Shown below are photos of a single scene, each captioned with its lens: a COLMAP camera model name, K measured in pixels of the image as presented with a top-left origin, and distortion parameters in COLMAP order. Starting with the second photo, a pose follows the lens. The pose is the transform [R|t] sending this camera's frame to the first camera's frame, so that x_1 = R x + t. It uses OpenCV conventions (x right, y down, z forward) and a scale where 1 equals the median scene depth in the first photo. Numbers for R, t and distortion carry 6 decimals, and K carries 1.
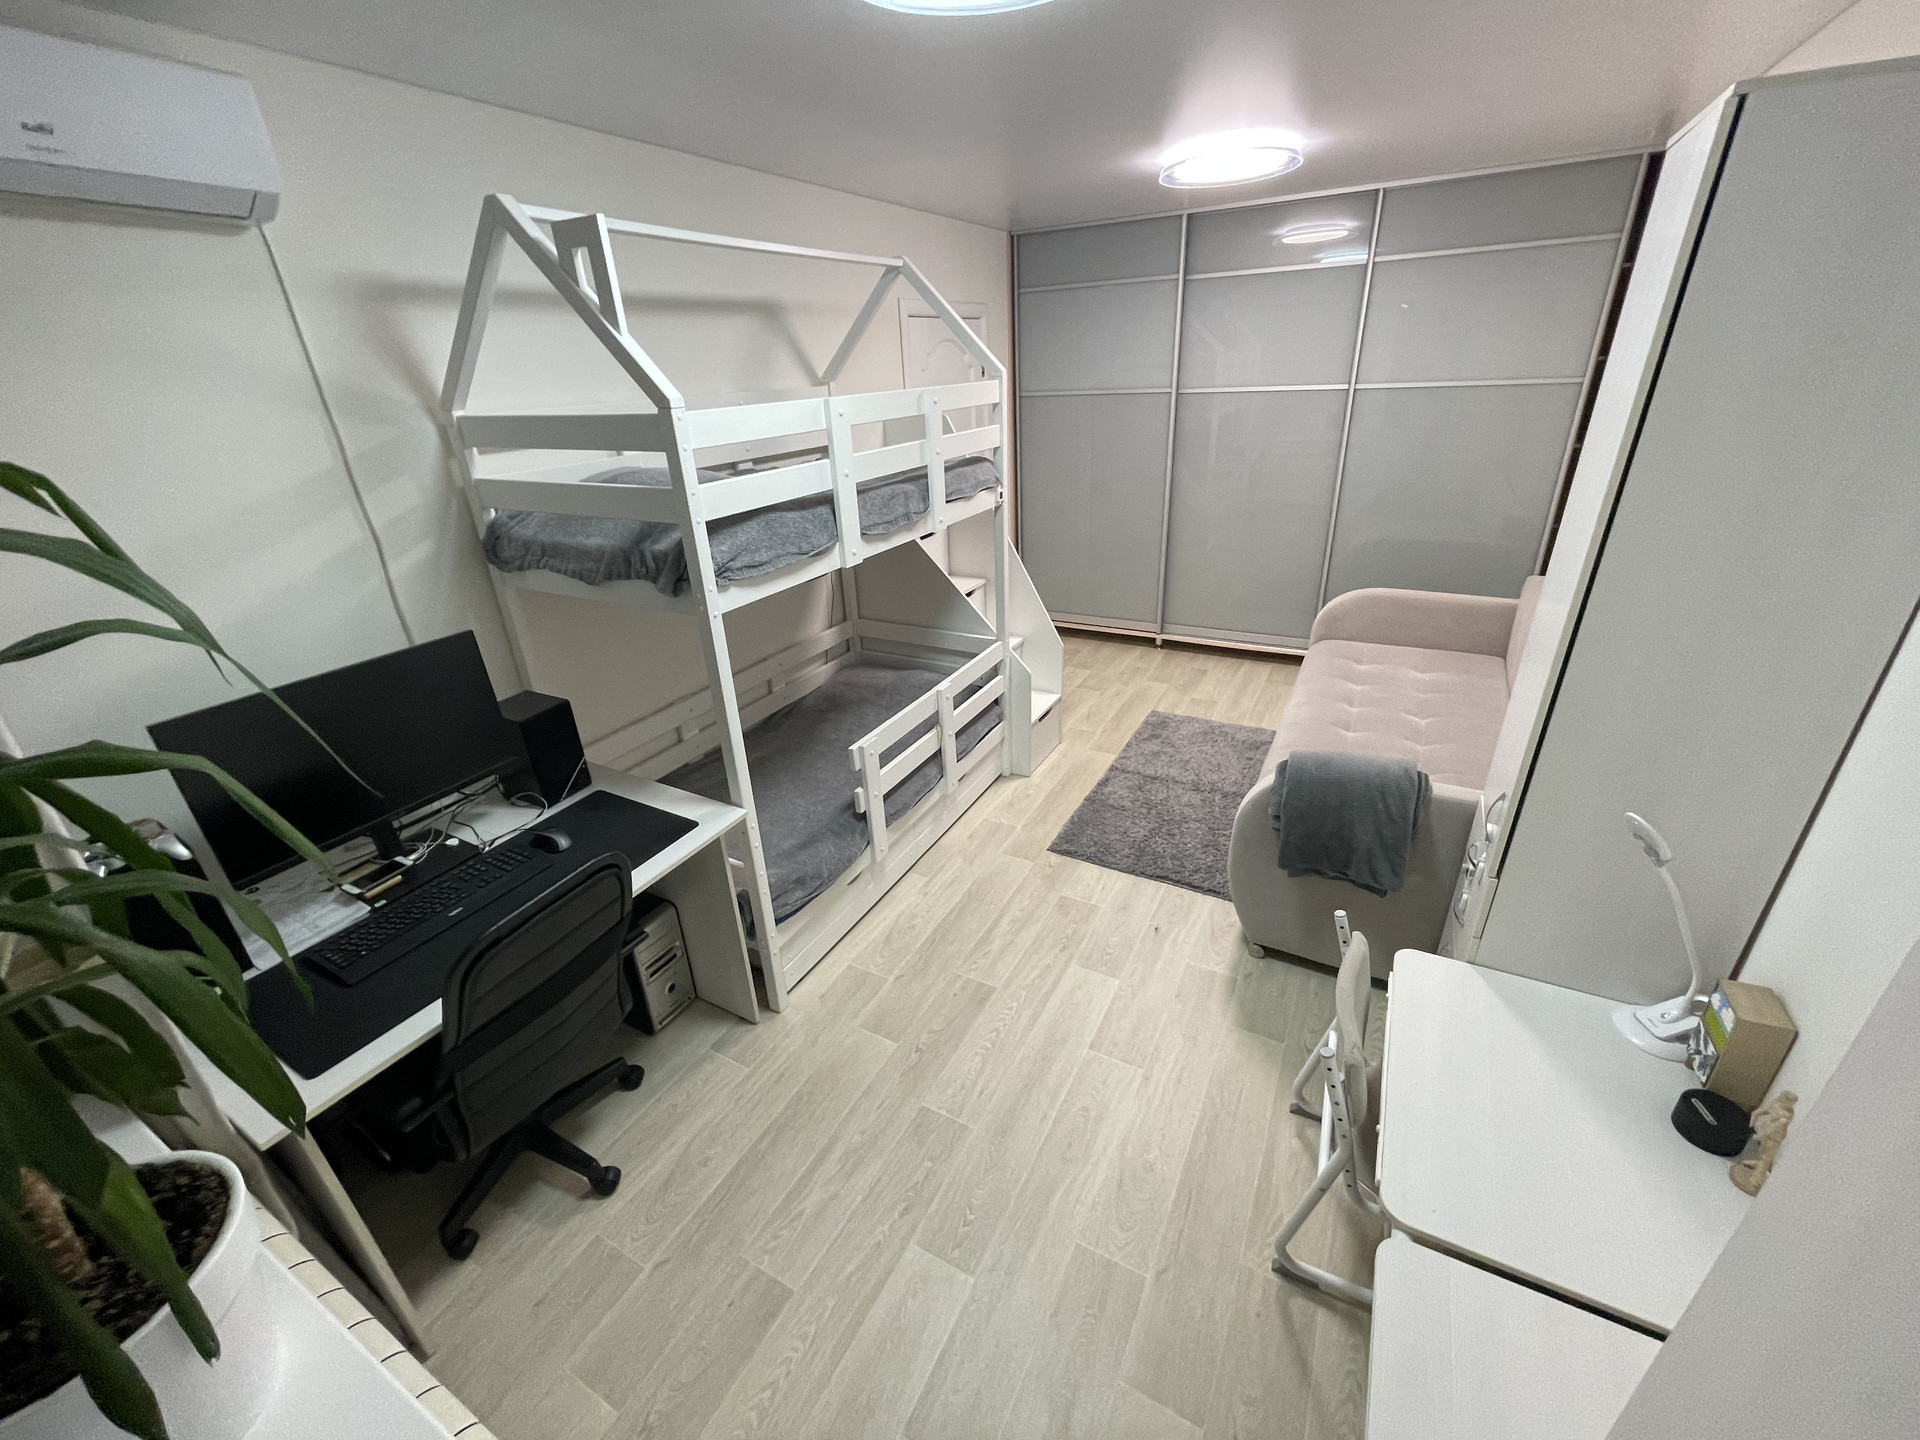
lens RADIAL K [[775.4, 0, 953.8], [0, 775.4, 720.2], [0, 0, 1]] dist [-0.002897, 0.000231]
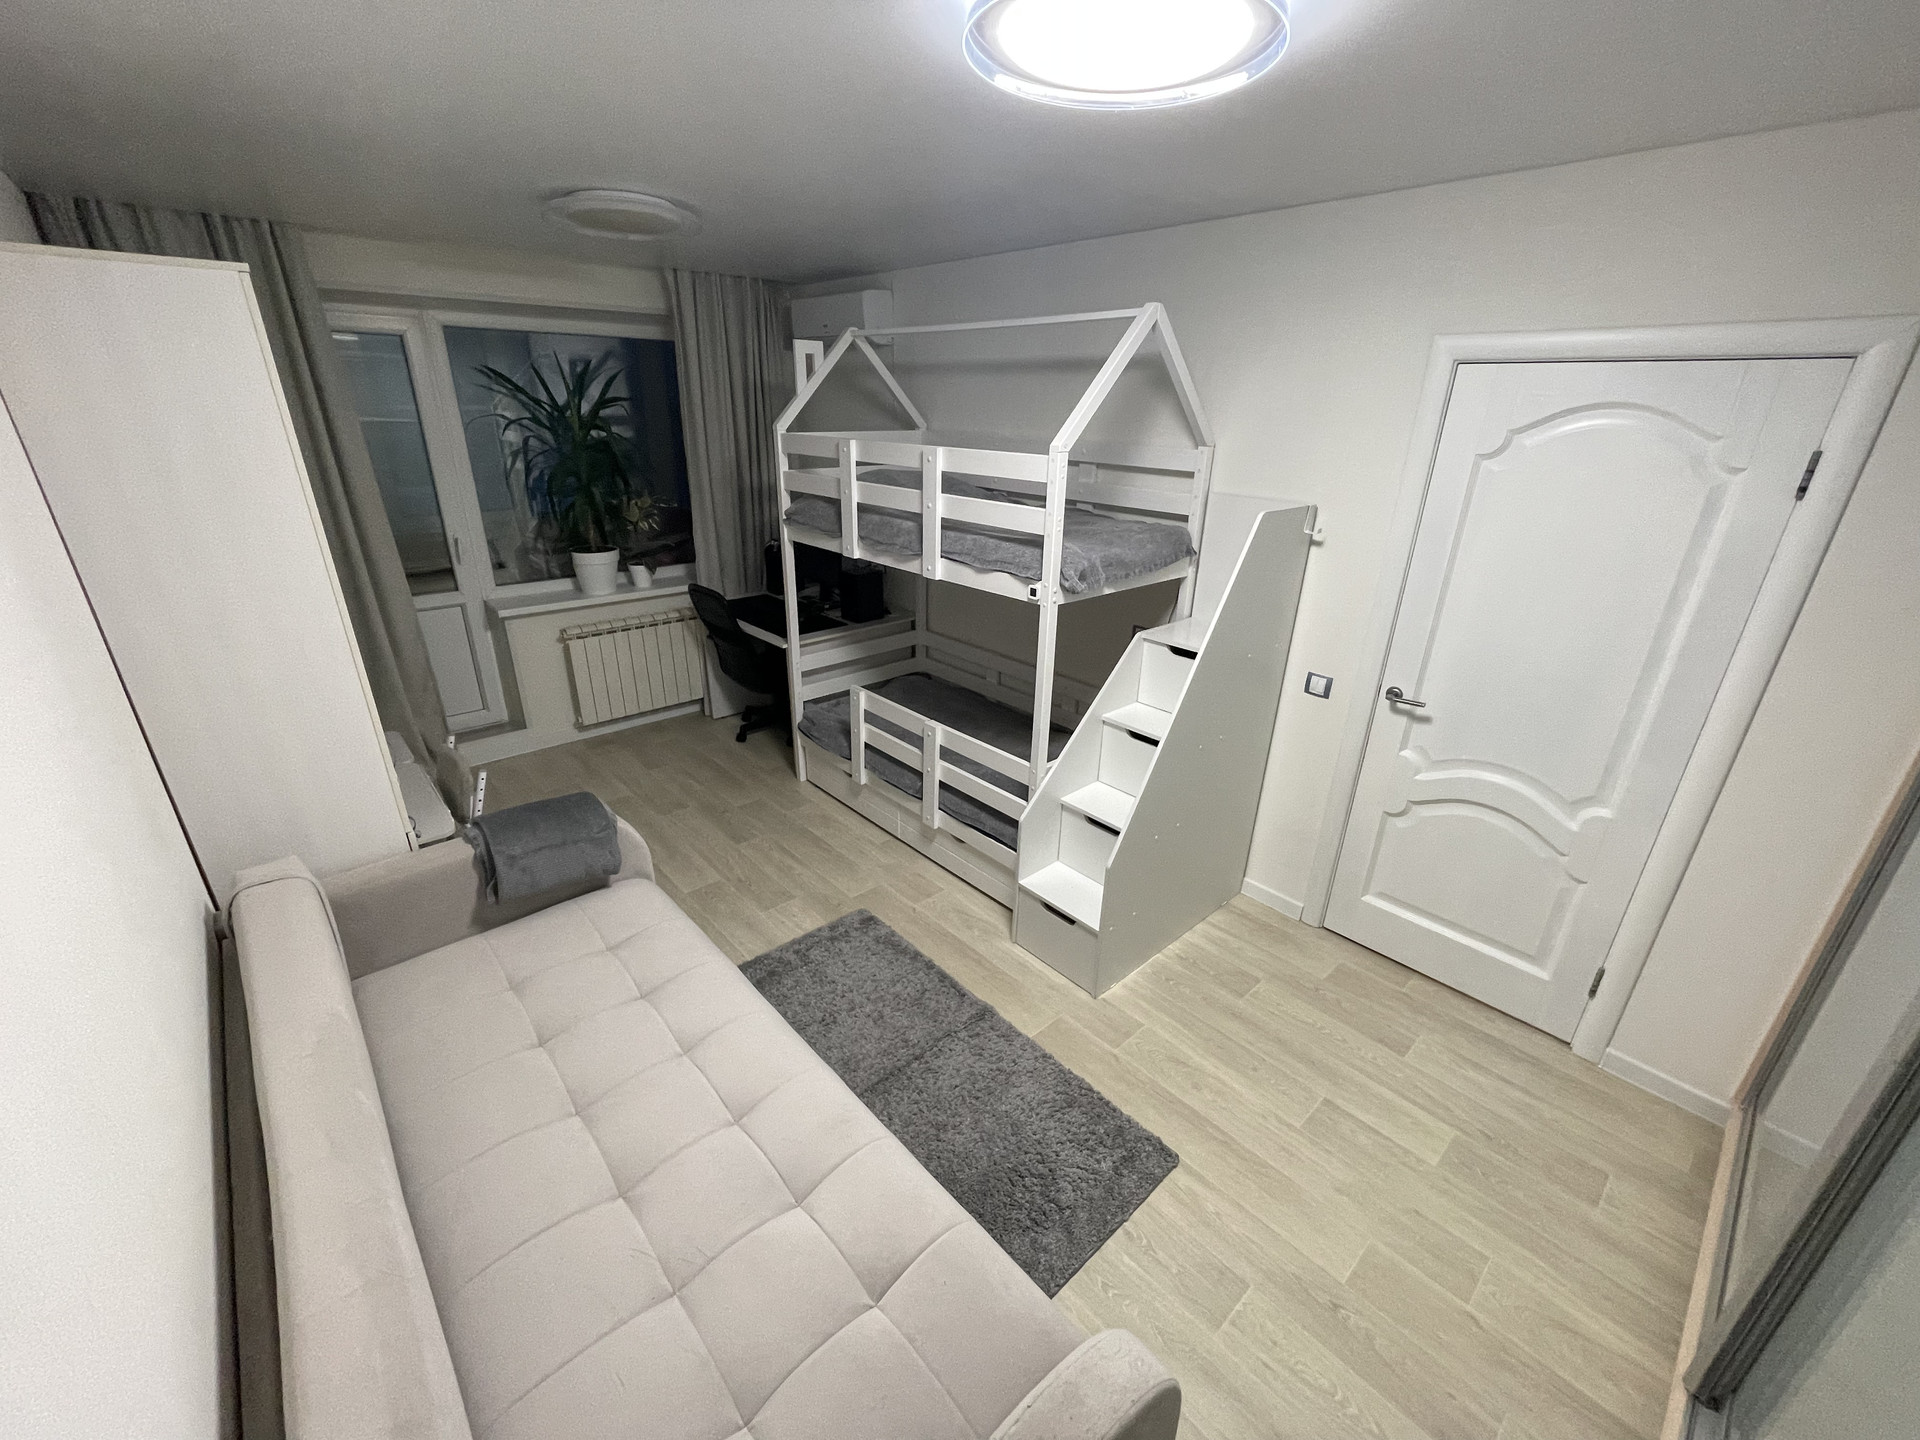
lens RADIAL K [[775.4, 0, 953.8], [0, 775.4, 720.2], [0, 0, 1]] dist [-0.002897, 0.000231]
pose [[-0.328122, 0.392307, -0.859320, 0.981363], [-0.406333, 0.762609, 0.503309, -0.657218], [0.852777, 0.514317, -0.090821, 1.248834]]
